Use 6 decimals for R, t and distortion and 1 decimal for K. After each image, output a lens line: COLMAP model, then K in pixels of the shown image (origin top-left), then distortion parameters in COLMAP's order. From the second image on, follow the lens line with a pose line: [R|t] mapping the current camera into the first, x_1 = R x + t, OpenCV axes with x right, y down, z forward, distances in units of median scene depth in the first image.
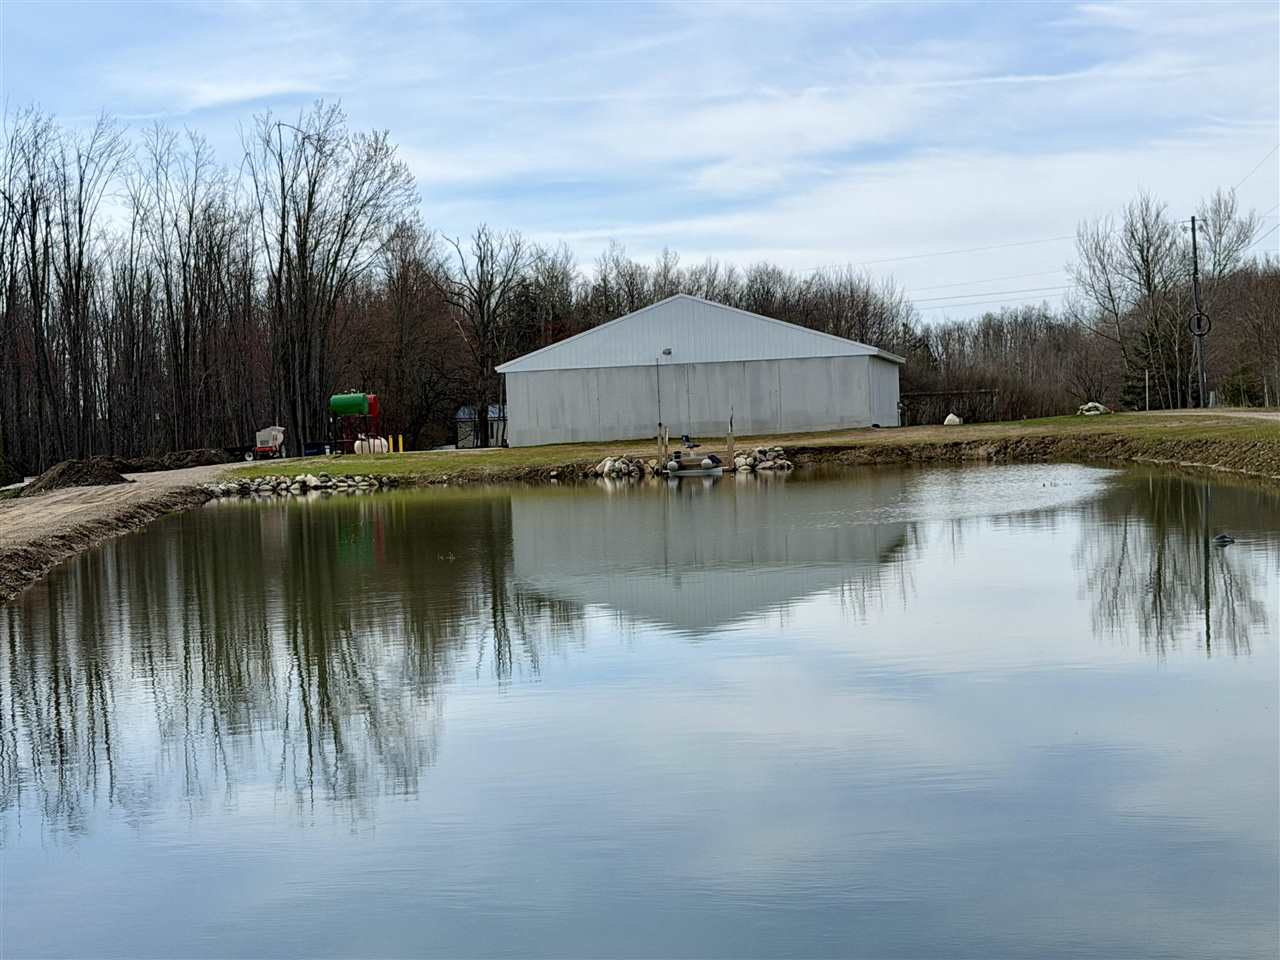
lens RADIAL K [[2269.7, 0, 640.0], [0, 2269.7, 480.0], [0, 0, 1]] dist [-0.014282, -0.038163]
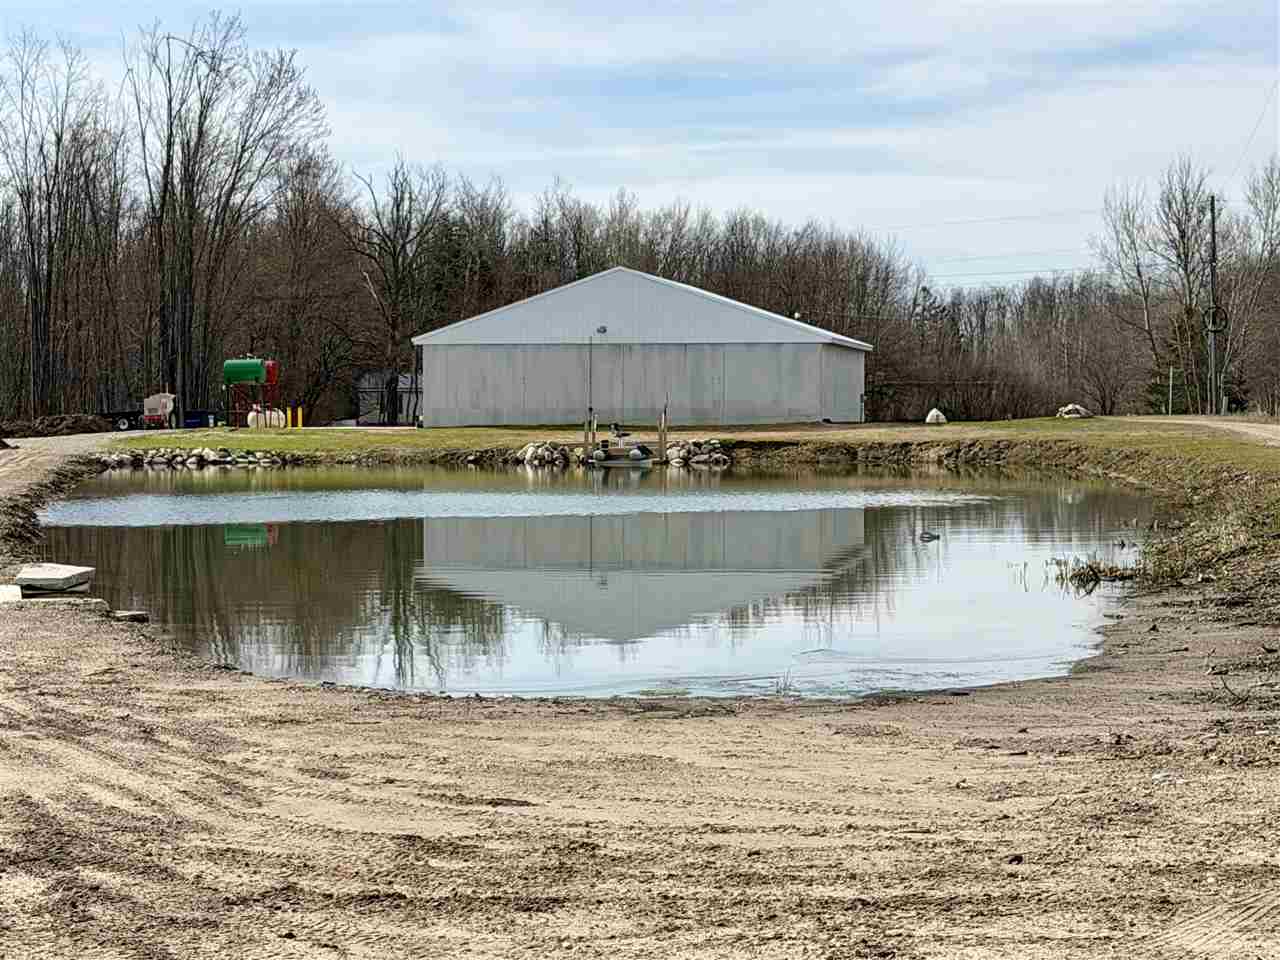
lens RADIAL K [[2956.3, 0, 640.0], [0, 2956.3, 480.0], [0, 0, 1]] dist [0.033316, 0.443605]
pose [[0.998961, 0.041737, 0.018314, 0.006221], [-0.041779, 0.999125, 0.001904, 0.000617], [-0.018219, -0.002667, 0.999830, -0.144517]]
